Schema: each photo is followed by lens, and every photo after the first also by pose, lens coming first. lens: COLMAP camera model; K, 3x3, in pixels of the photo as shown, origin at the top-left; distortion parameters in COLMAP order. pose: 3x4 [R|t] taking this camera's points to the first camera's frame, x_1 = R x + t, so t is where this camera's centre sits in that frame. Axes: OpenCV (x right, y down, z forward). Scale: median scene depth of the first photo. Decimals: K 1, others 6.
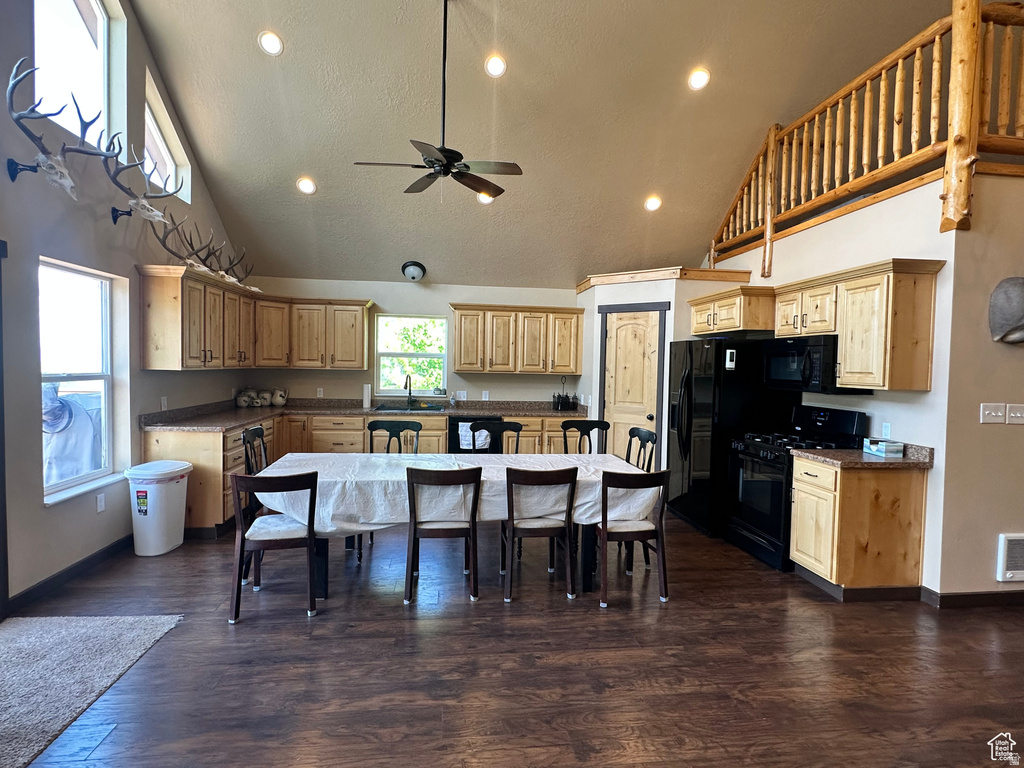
lens RADIAL K [[529.2, 0, 513.0], [0, 529.2, 382.8], [0, 0, 1]] dist [0.002953, -0.001584]
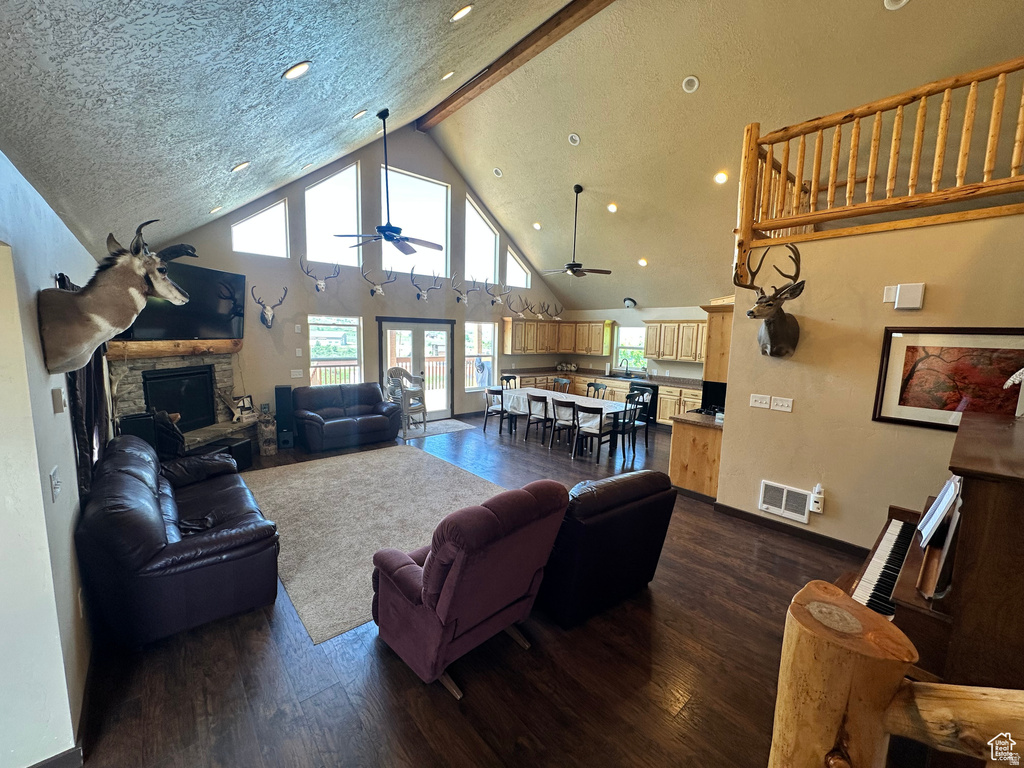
lens RADIAL K [[413.4, 0, 512.6], [0, 413.4, 385.1], [0, 0, 1]] dist [0.000720, 0.000069]
pose [[0.561576, 0.093787, -0.822093, 1.383696], [-0.040483, 0.995480, 0.085913, -0.058244], [0.826434, -0.014966, 0.562834, -0.257164]]
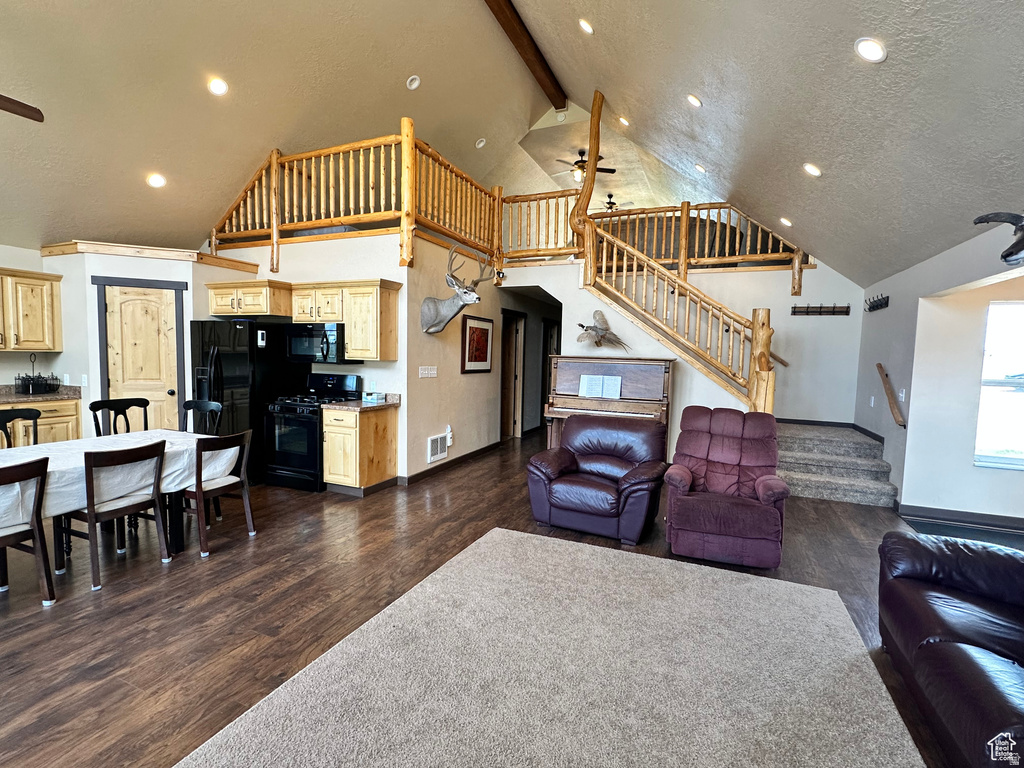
lens RADIAL K [[471.7, 0, 511.9], [0, 471.7, 386.1], [0, 0, 1]] dist [-0.002992, 0.001073]
pose [[0.505868, -0.069431, 0.859812, -0.308341], [0.015303, 0.997321, 0.071531, -0.005001], [-0.862475, -0.023027, 0.505575, -0.069665]]
